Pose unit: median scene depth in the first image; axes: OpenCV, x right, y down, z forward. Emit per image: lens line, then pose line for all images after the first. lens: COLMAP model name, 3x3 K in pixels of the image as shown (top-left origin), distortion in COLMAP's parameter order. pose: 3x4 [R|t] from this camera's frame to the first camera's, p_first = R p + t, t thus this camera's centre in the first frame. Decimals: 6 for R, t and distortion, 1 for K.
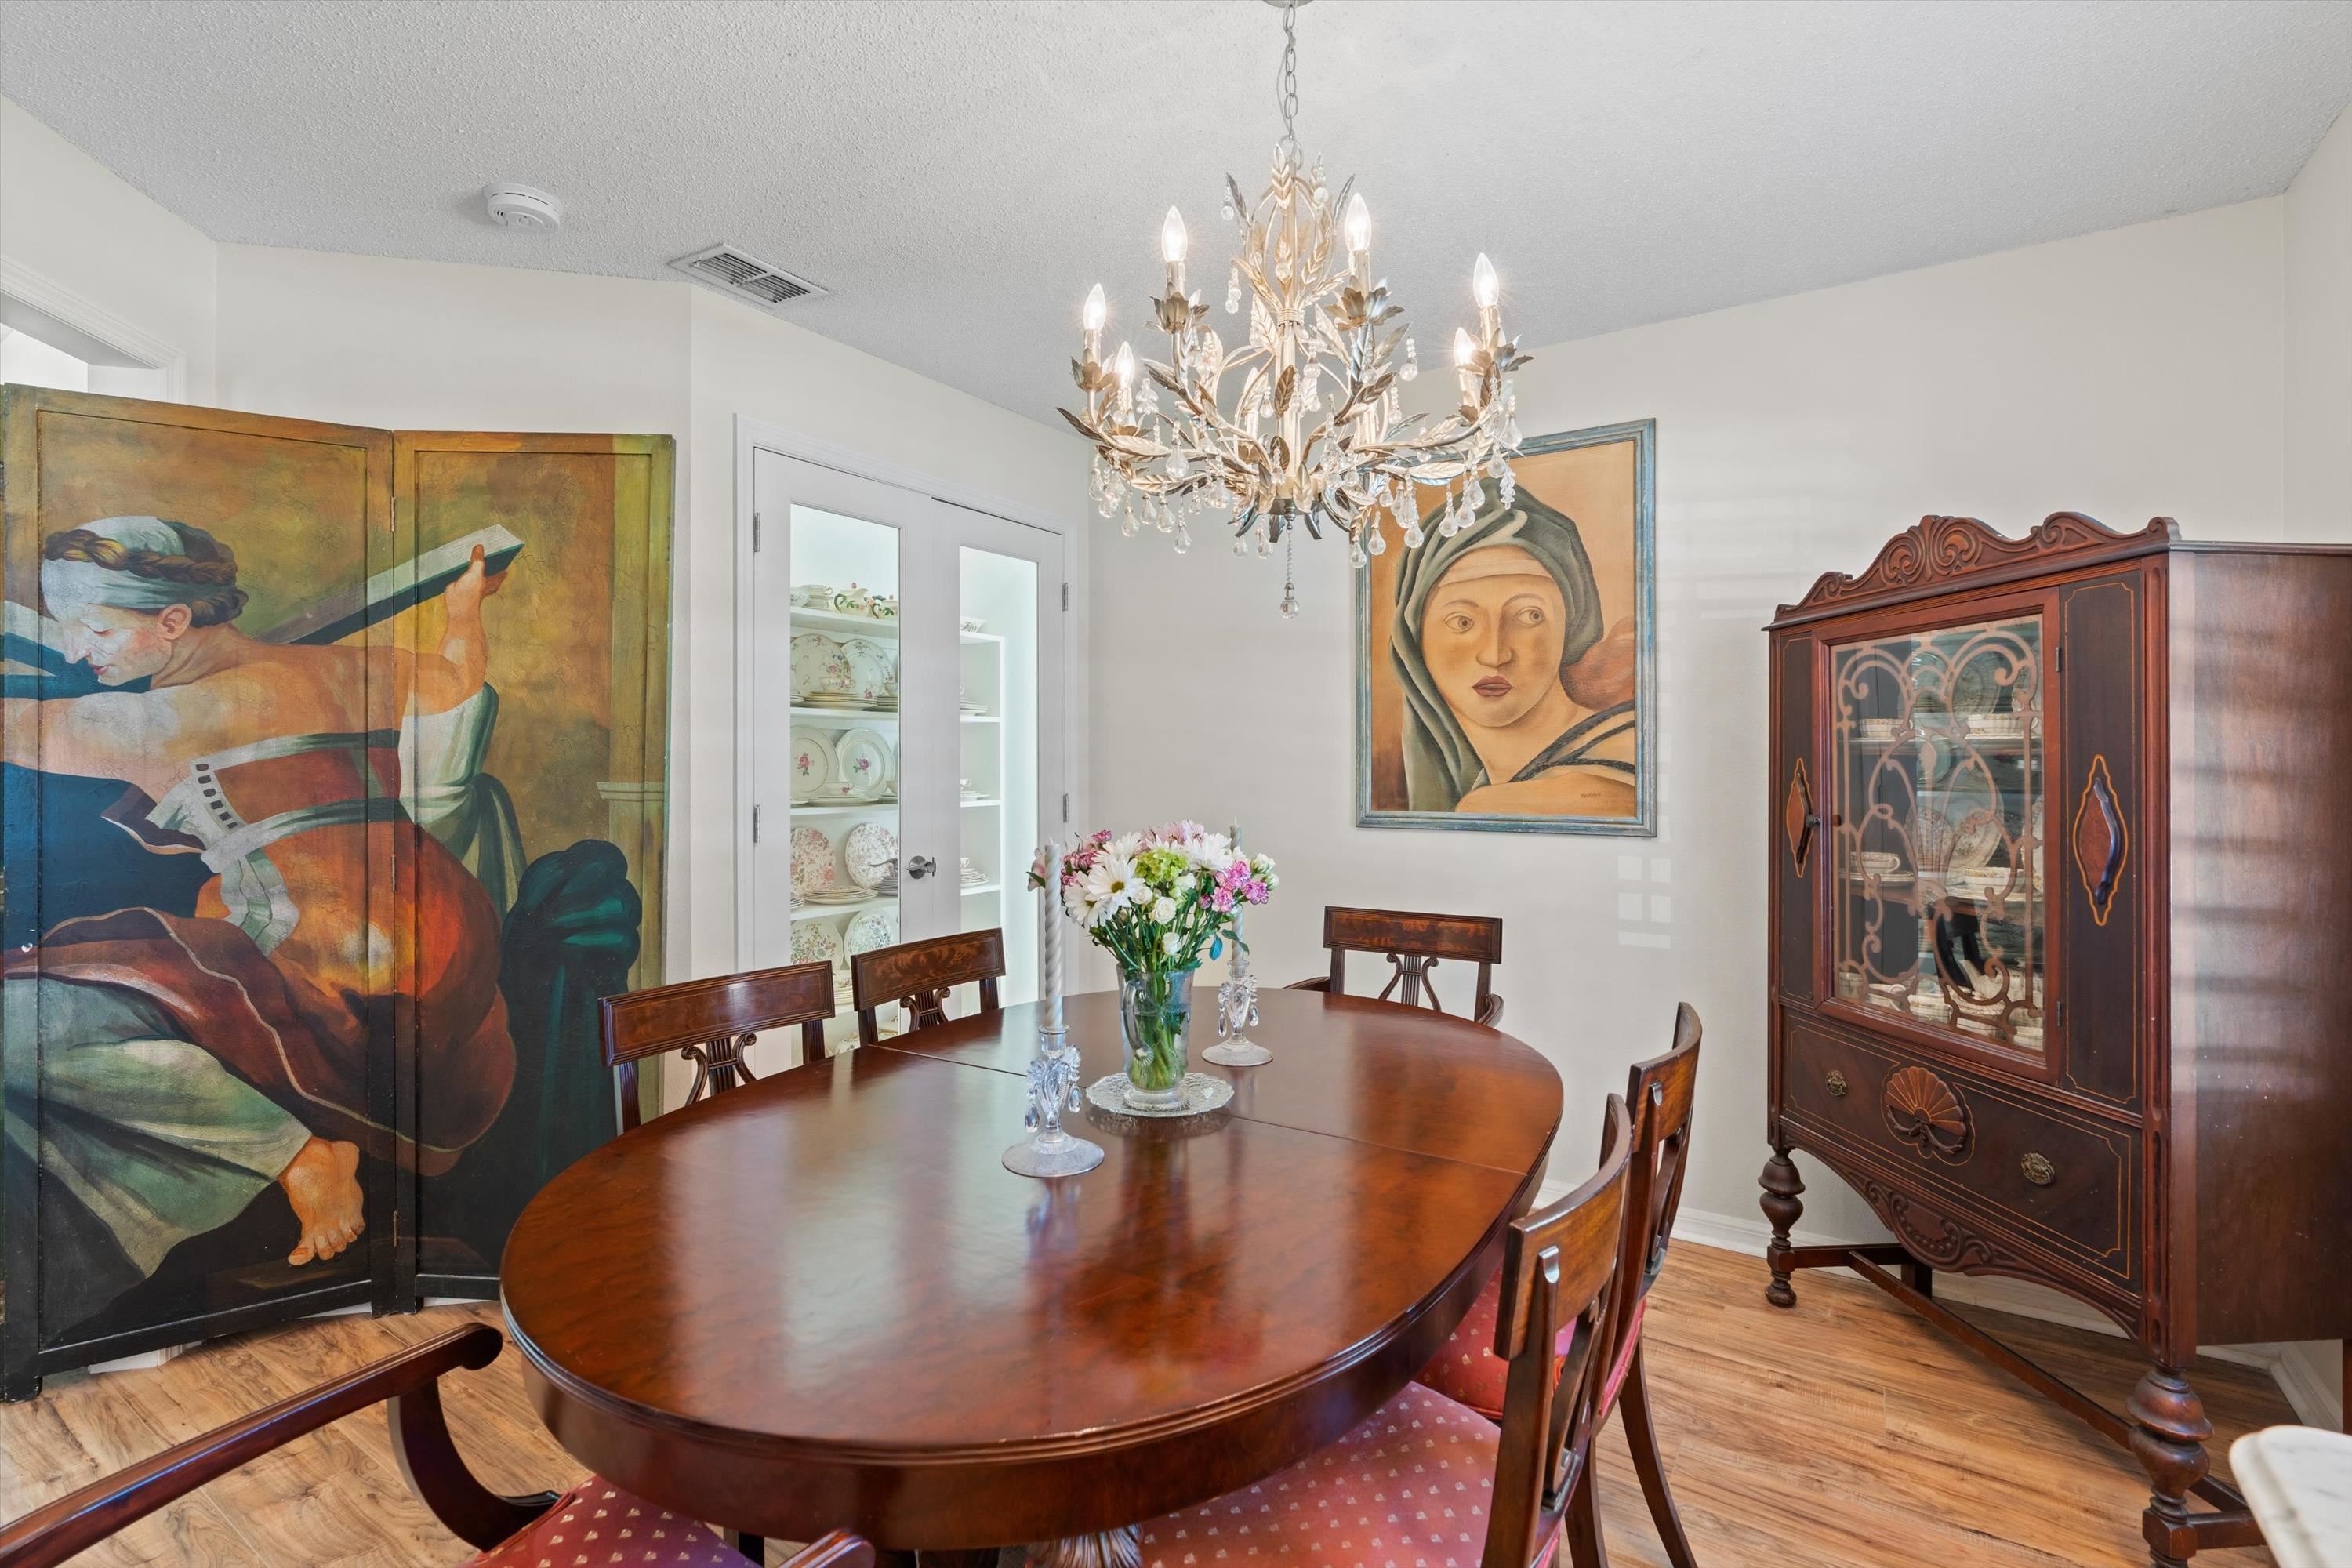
lens RADIAL K [[1060.3, 0, 1174.9], [0, 1060.3, 763.2], [0, 0, 1]] dist [0.000201, 0.000105]
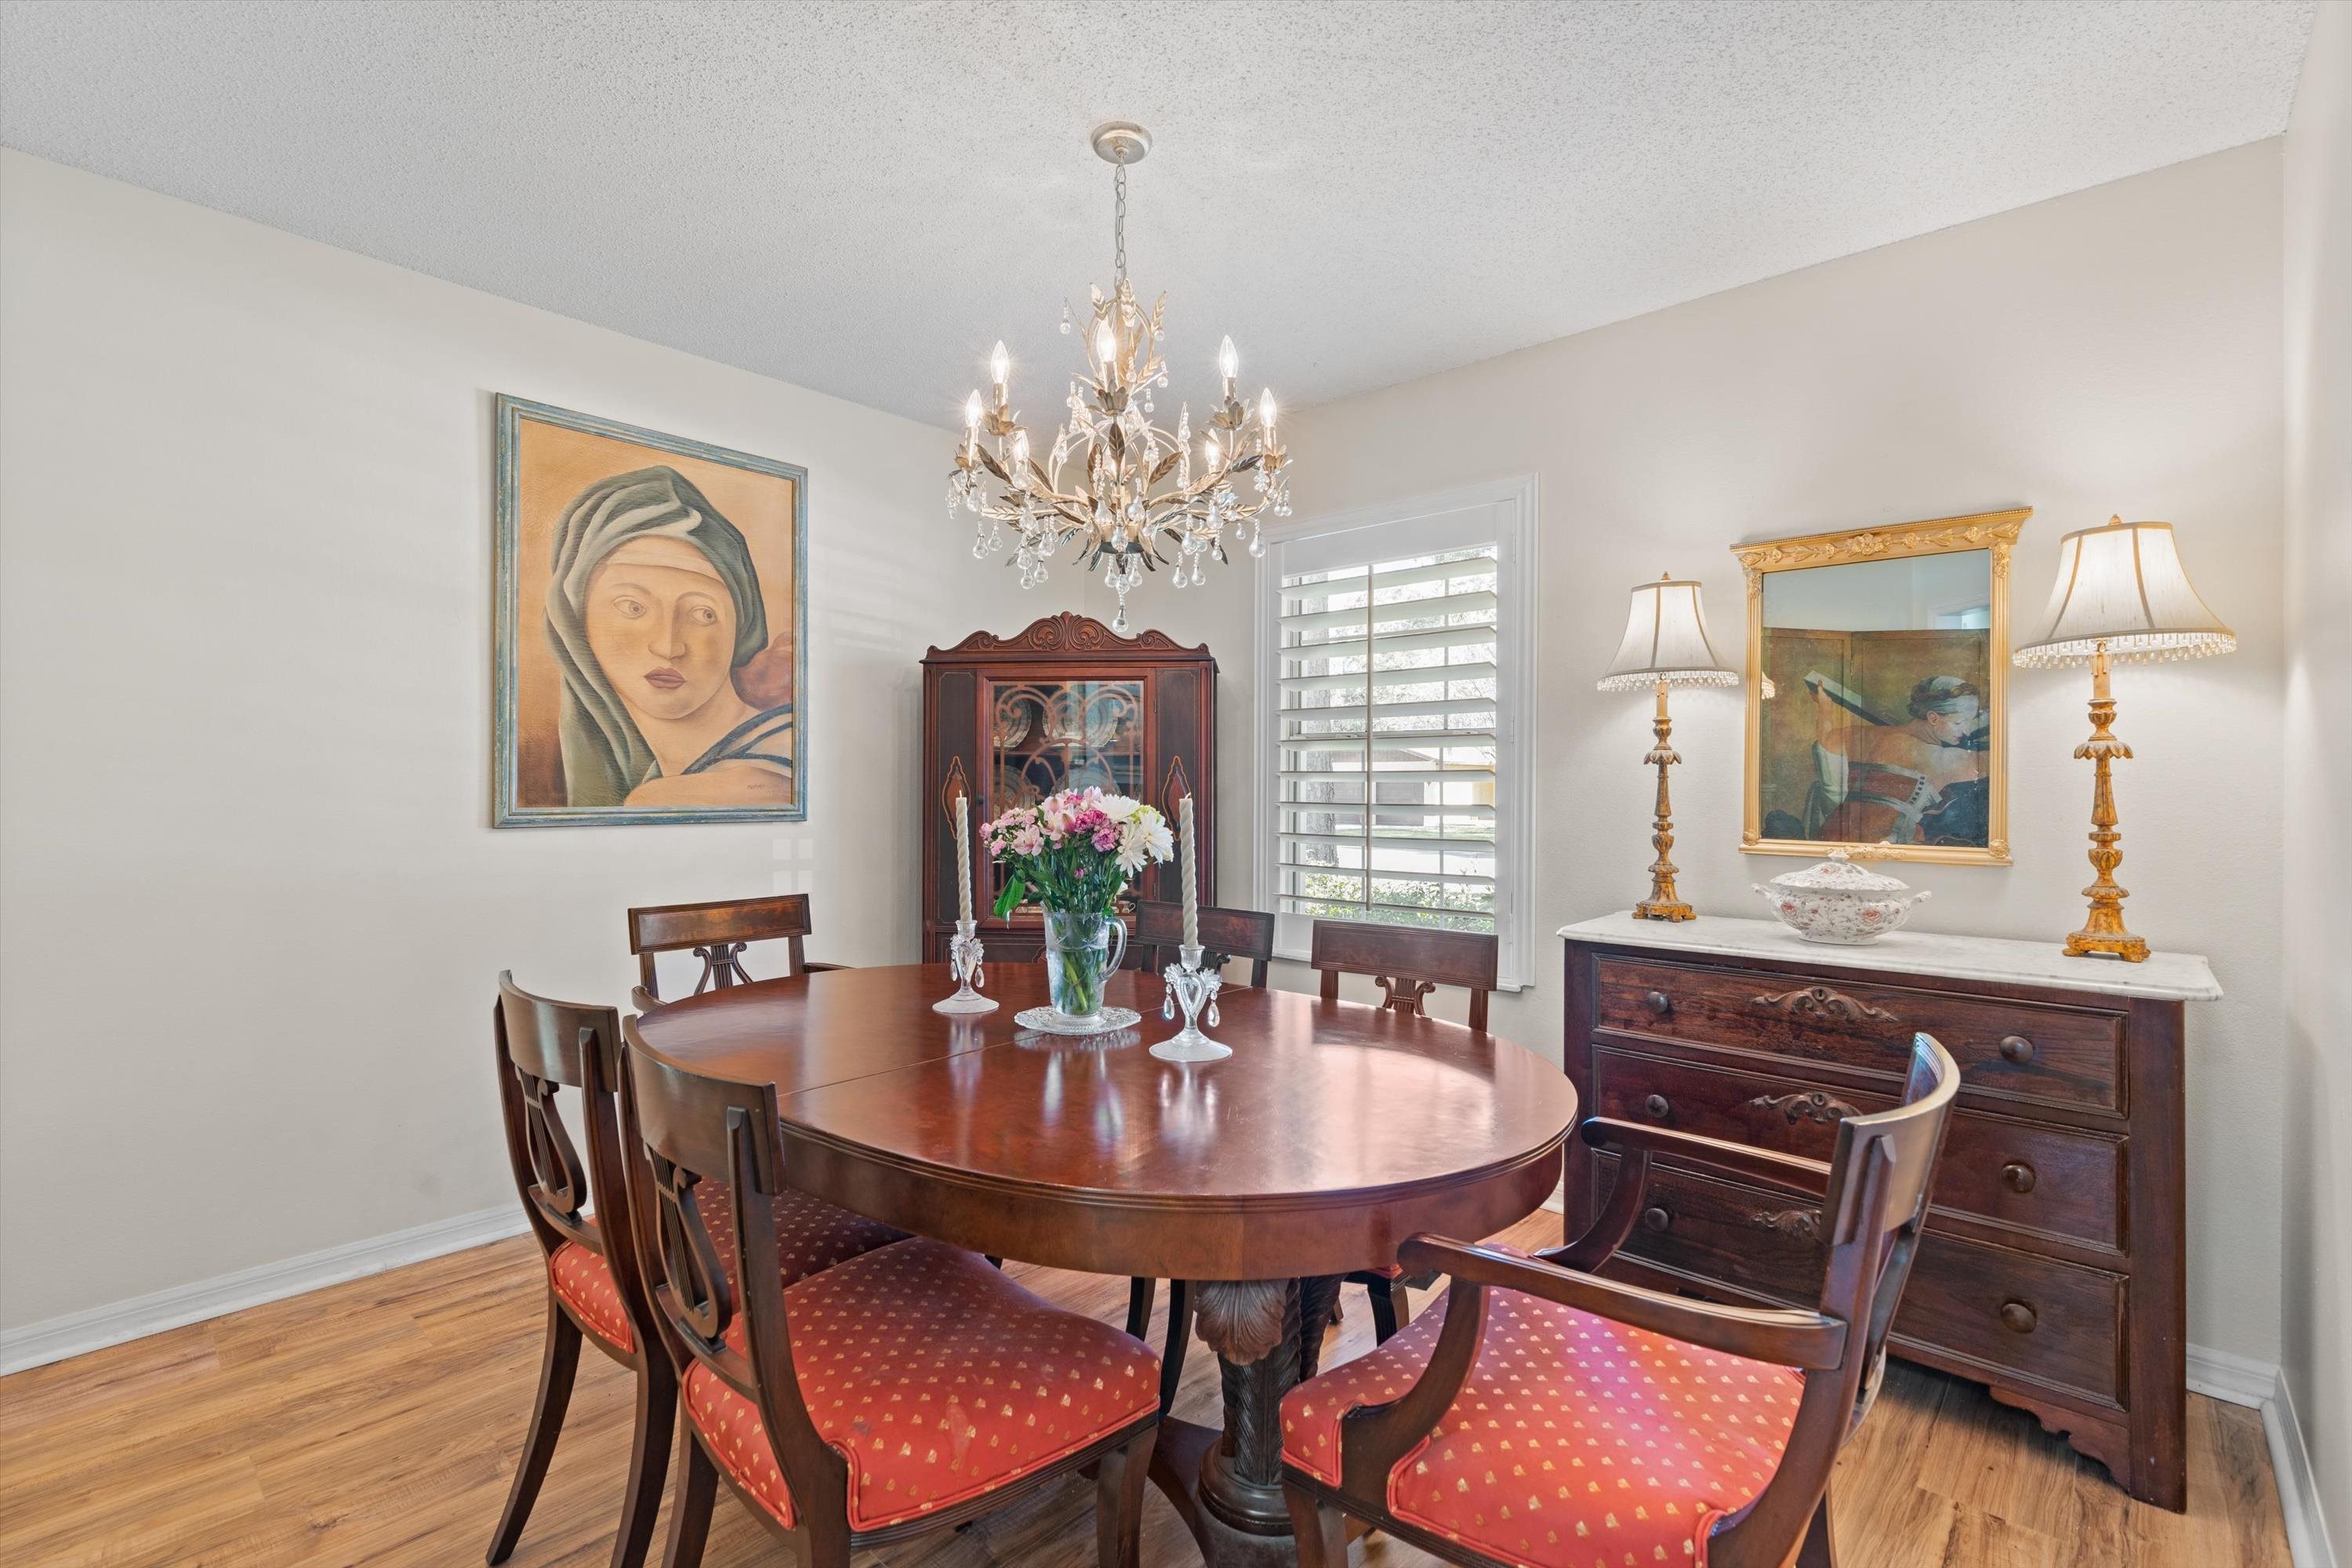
lens RADIAL K [[1056.2, 0, 1180.1], [0, 1056.2, 789.1], [0, 0, 1]] dist [-0.010399, 0.000593]
pose [[0.154748, -0.001380, 0.987953, -0.625707], [-0.002675, 0.999995, 0.001816, 0.029653], [-0.987950, -0.002924, 0.154743, 0.386073]]
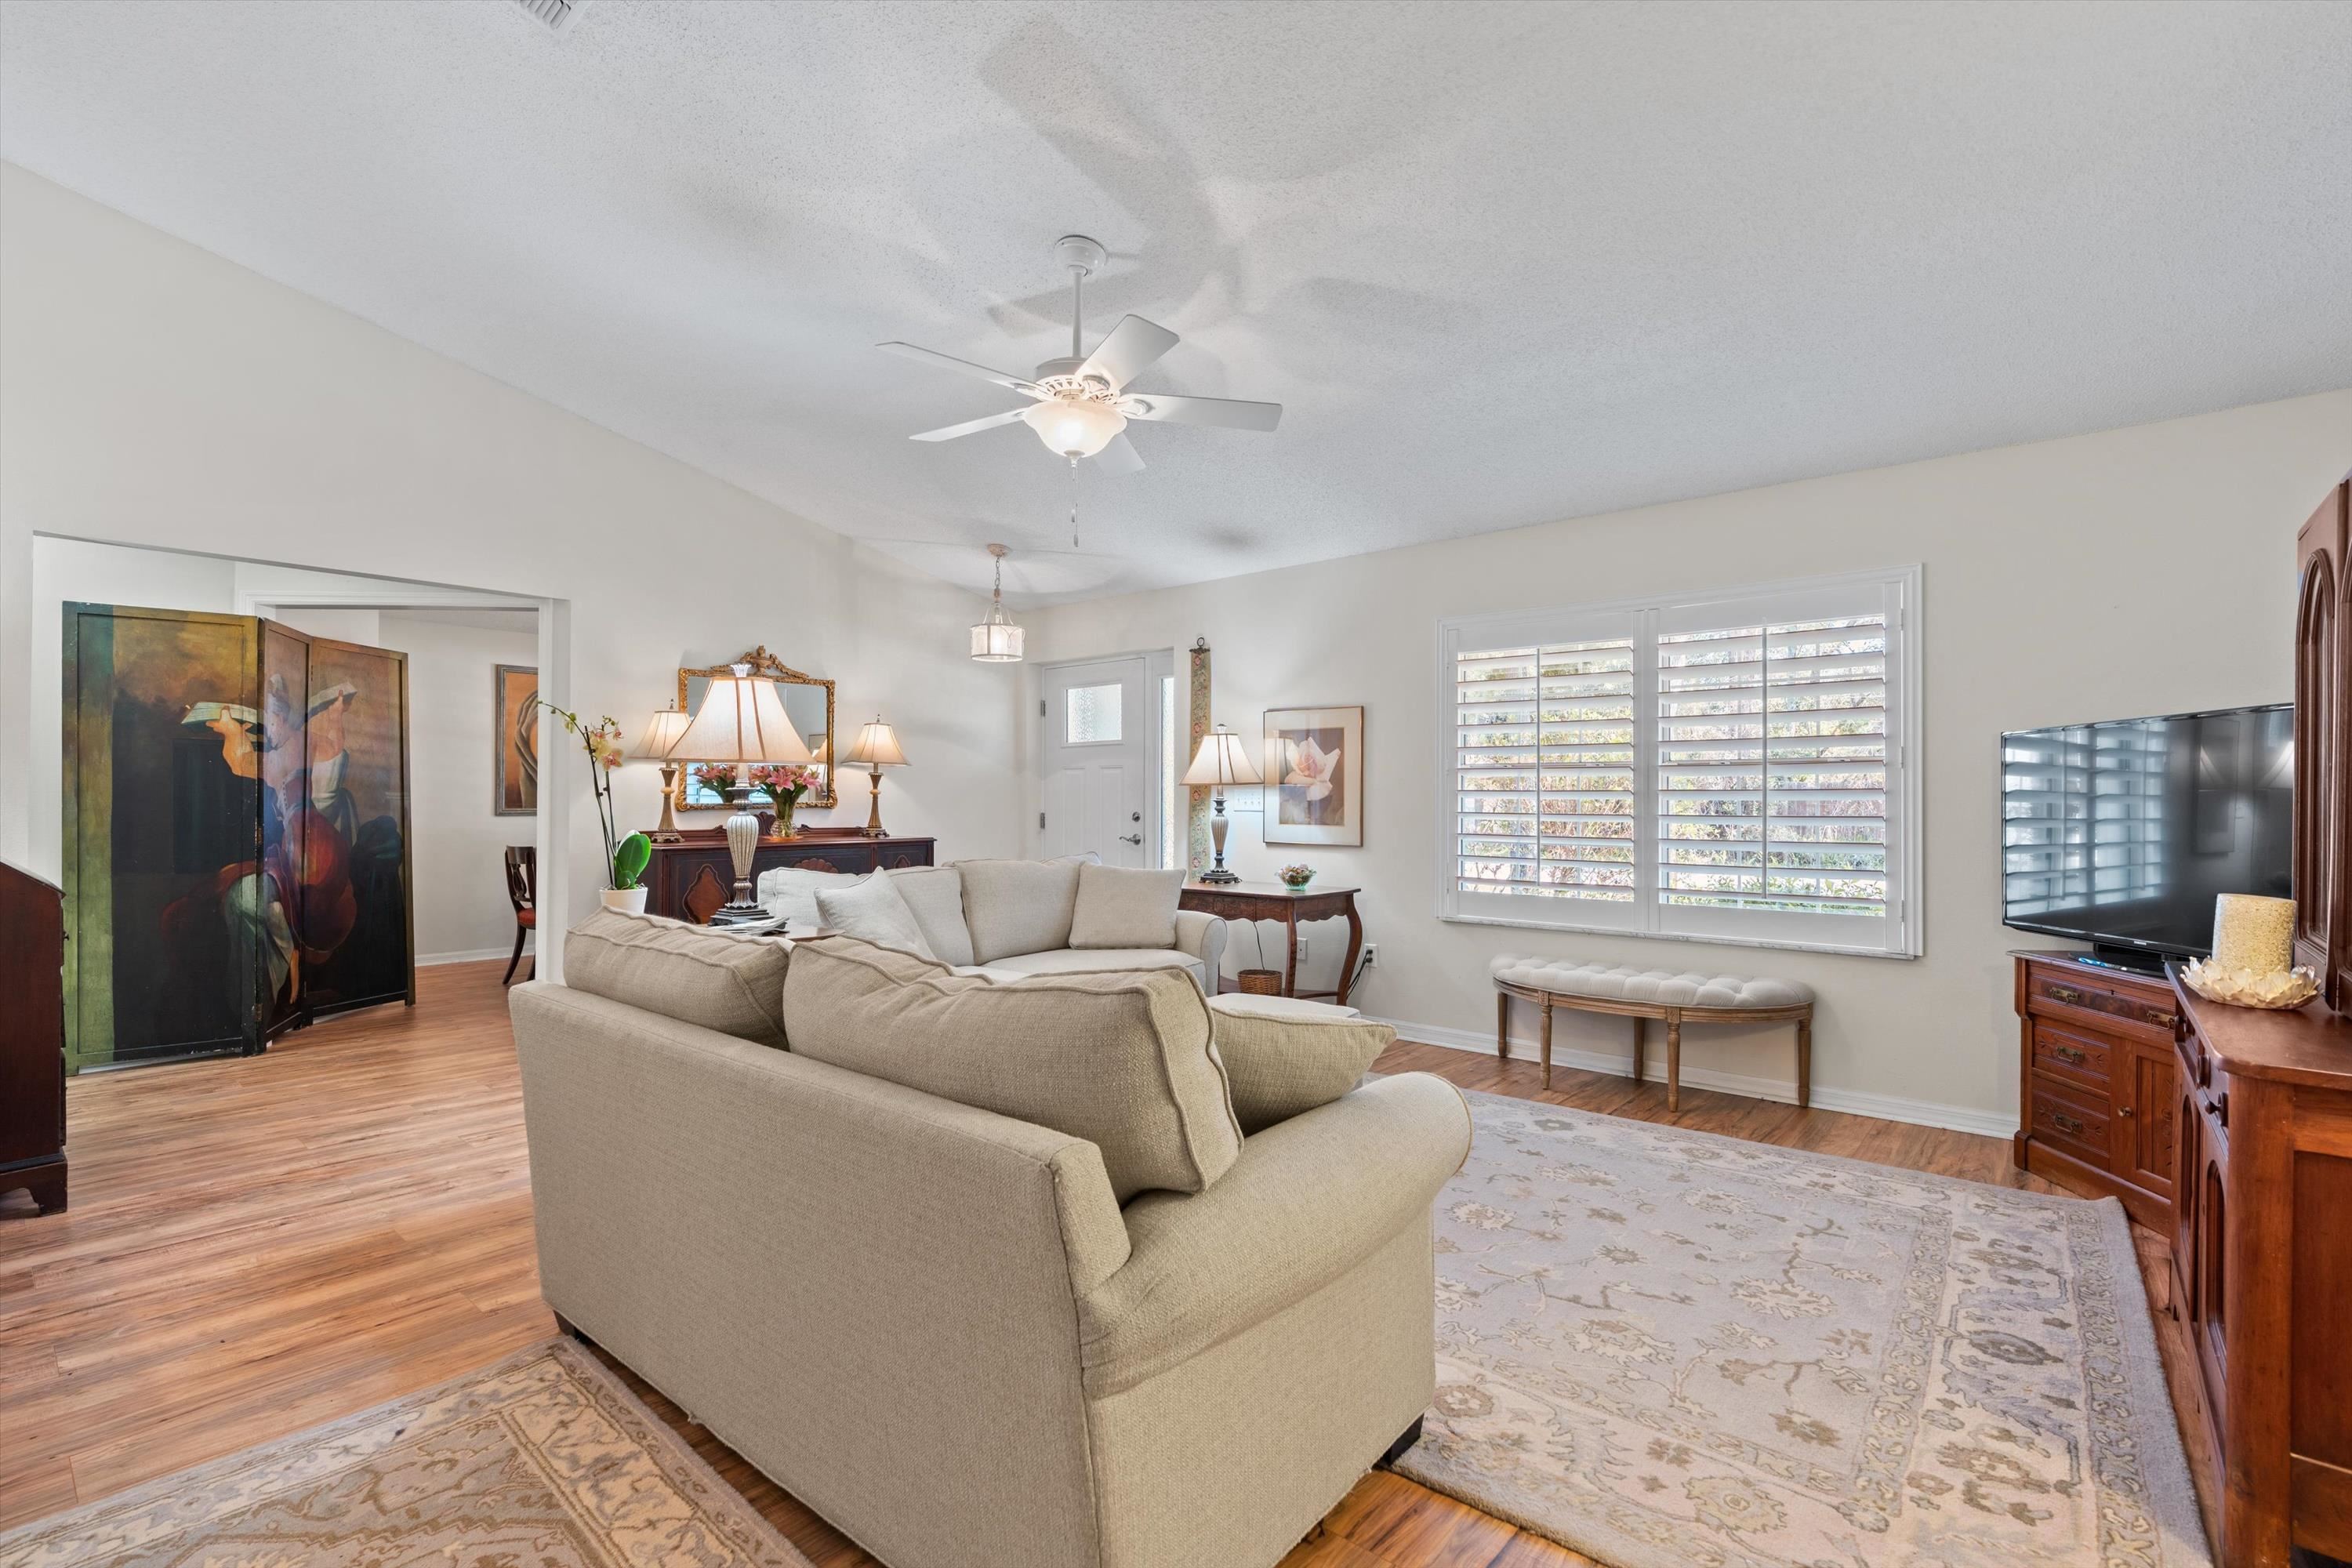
lens RADIAL K [[1056.2, 0, 1180.1], [0, 1056.2, 789.1], [0, 0, 1]] dist [-0.010399, 0.000593]
pose [[0.116413, 0.011712, 0.993132, -2.254994], [-0.001681, 0.999931, -0.011595, 0.029677], [-0.993199, -0.000319, 0.116425, -0.909624]]
